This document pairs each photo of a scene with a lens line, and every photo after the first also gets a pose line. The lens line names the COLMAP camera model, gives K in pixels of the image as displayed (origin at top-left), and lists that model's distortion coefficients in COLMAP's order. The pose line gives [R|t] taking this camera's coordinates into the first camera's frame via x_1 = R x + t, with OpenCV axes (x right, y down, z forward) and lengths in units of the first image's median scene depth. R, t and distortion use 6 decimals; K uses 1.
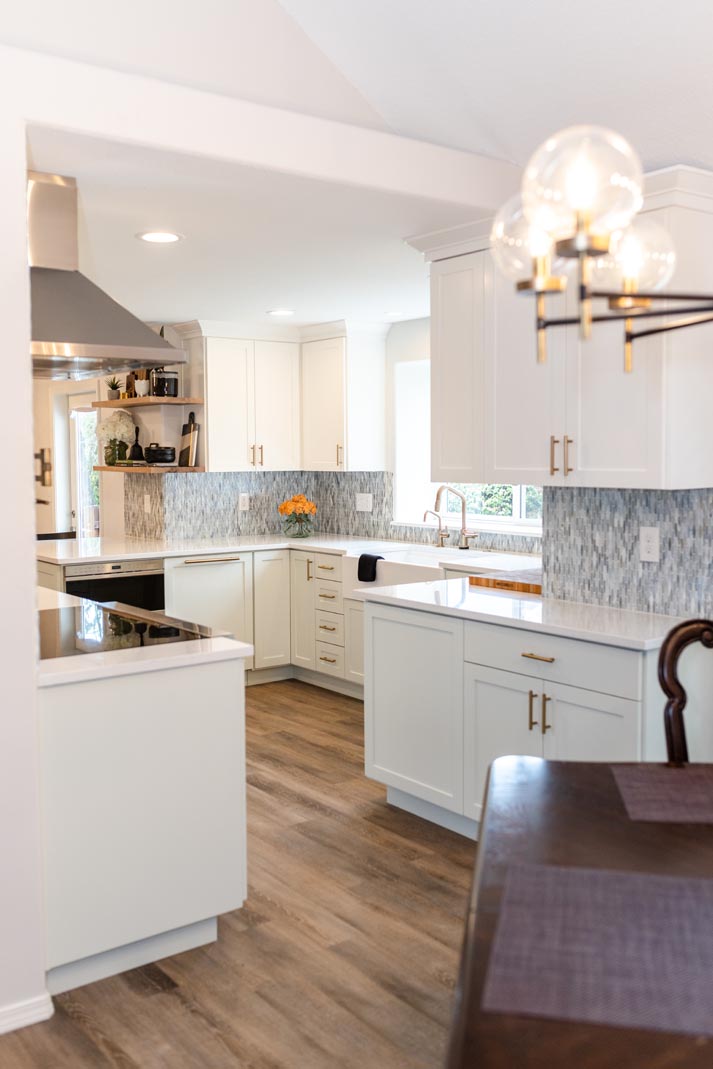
lens RADIAL K [[1020.1, 0, 349.6], [0, 1020.1, 524.5], [0, 0, 1]] dist [-0.002555, -0.003803]
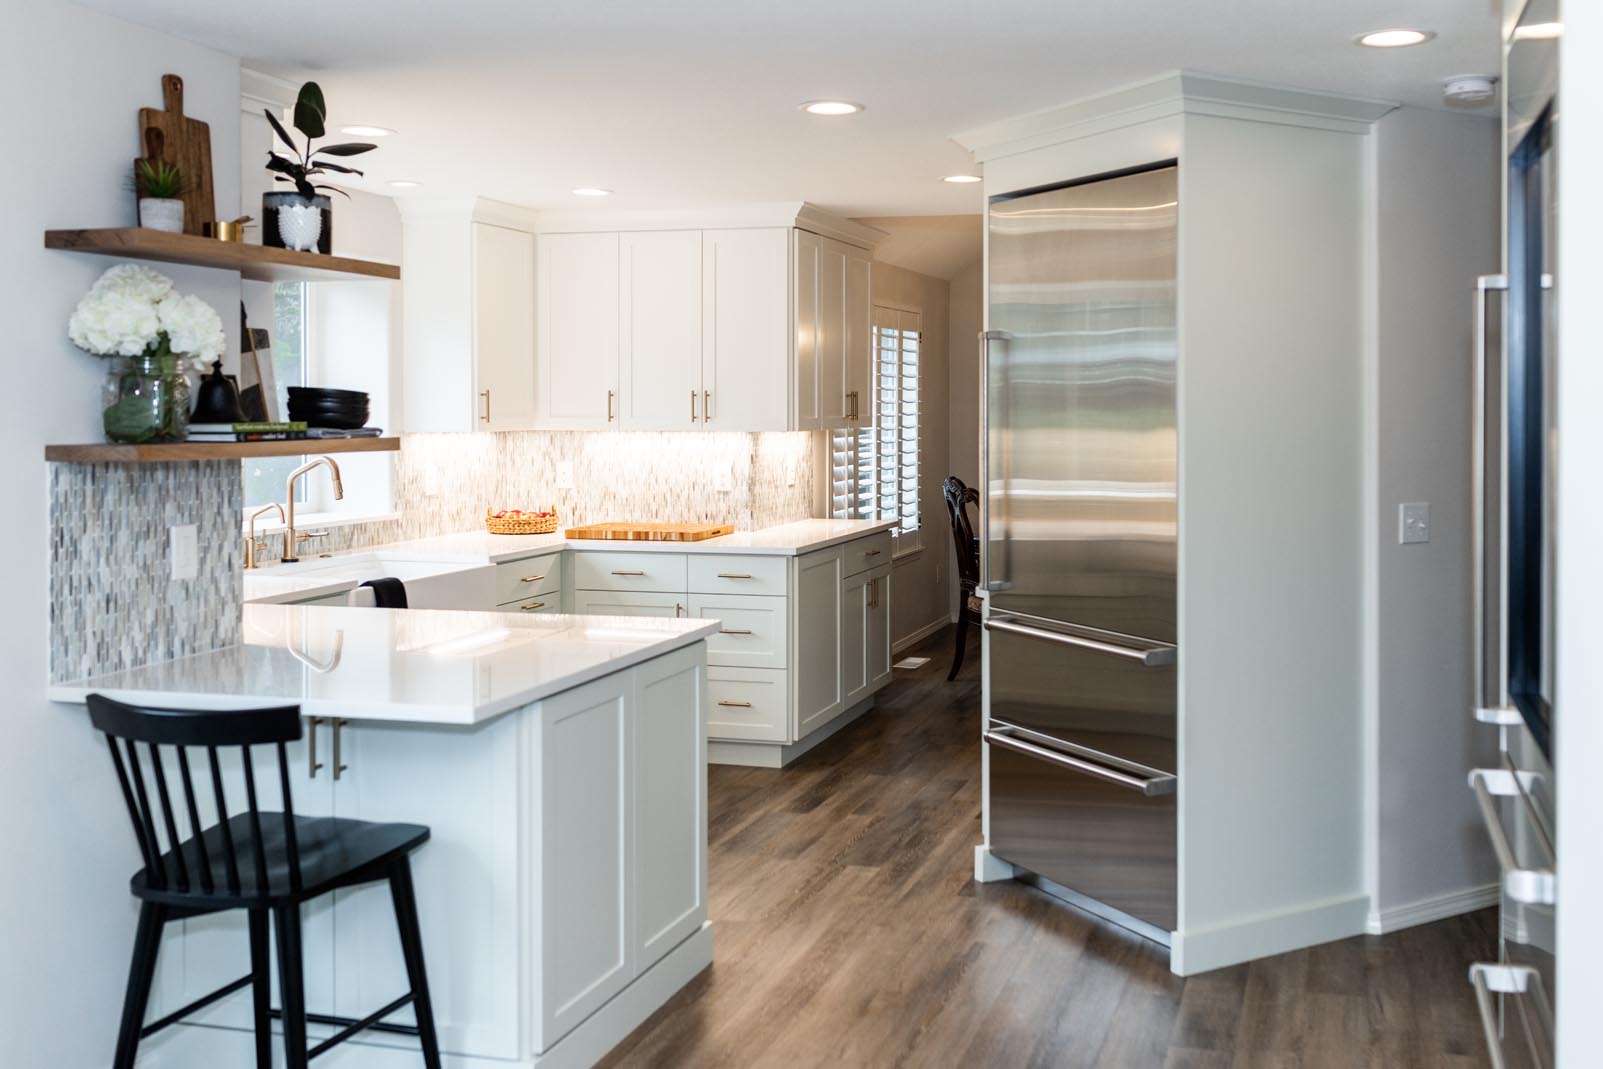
lens RADIAL K [[1574.6, 0, 955.7], [0, 1574.6, 449.1], [0, 0, 1]] dist [-0.006346, 0.012695]
pose [[-0.638486, -0.017894, 0.769425, -0.803679], [0.057028, 0.995881, 0.070484, -0.080686], [-0.767518, 0.088882, -0.634836, 1.196548]]
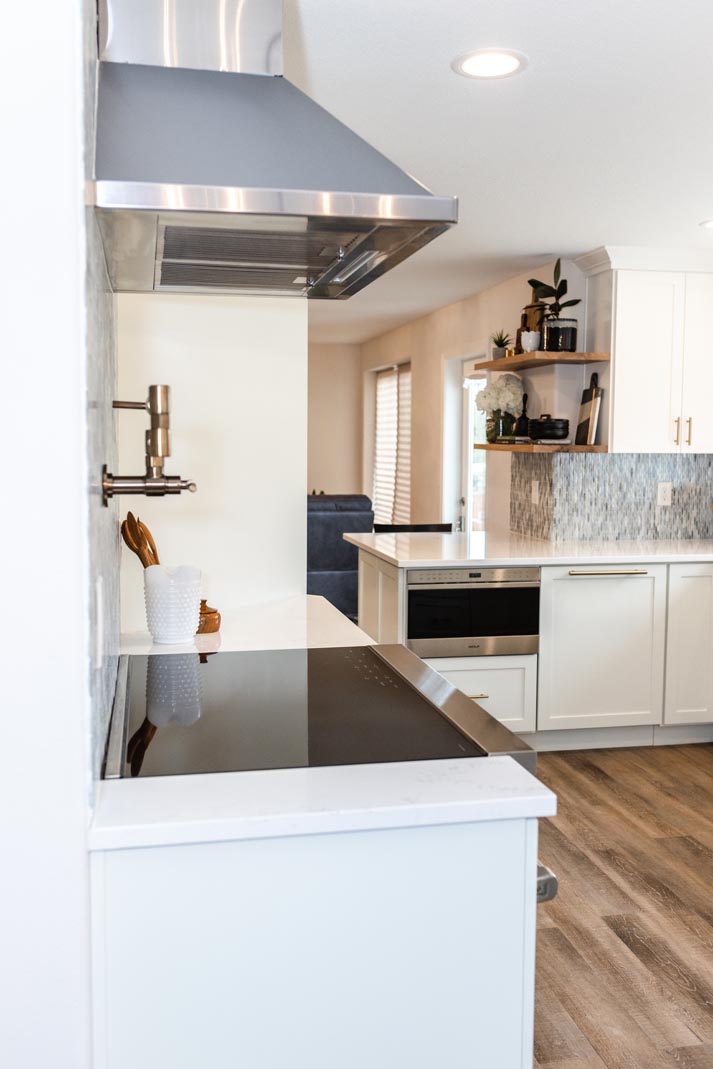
lens RADIAL K [[1020.1, 0, 349.6], [0, 1020.1, 524.5], [0, 0, 1]] dist [-0.002555, -0.003803]
pose [[0.903448, 0.046519, -0.426167, 0.007909], [-0.040646, 0.998912, 0.022870, -0.008342], [0.426767, -0.003340, 0.904355, 0.246321]]
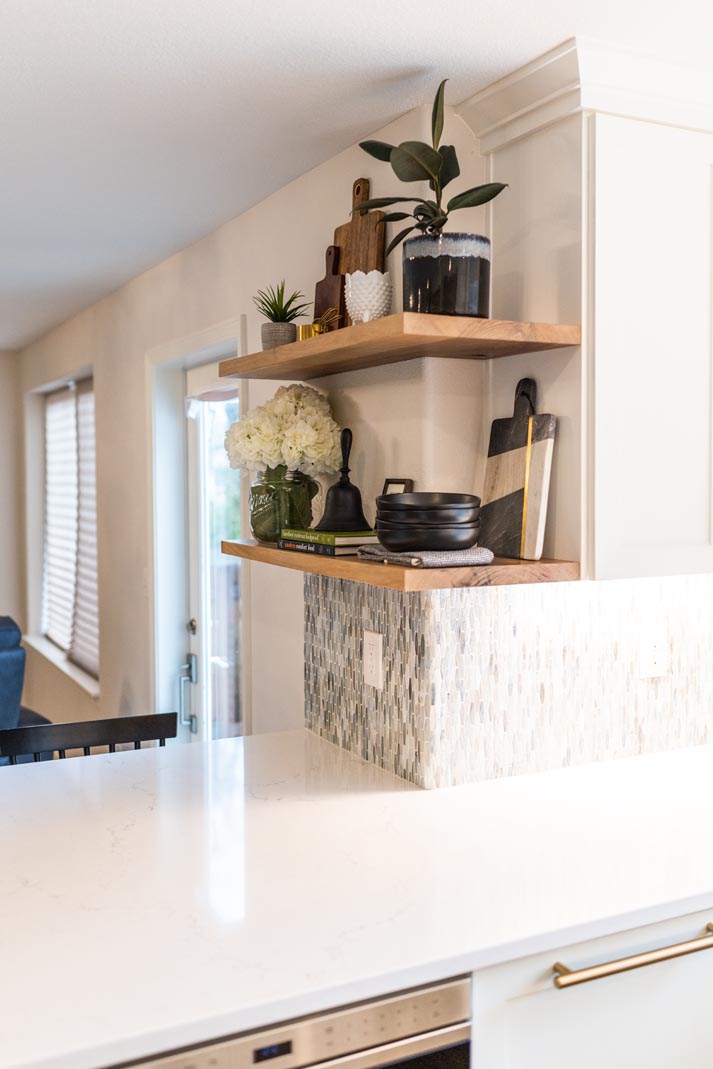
lens RADIAL K [[1050.1, 0, 354.0], [0, 1050.1, 510.7], [0, 0, 1]] dist [-0.006346, 0.012695]
pose [[0.986539, 0.005739, -0.163425, -0.157161], [-0.011177, 0.999413, -0.032379, -0.061069], [0.163144, 0.033770, 0.986024, 0.697416]]
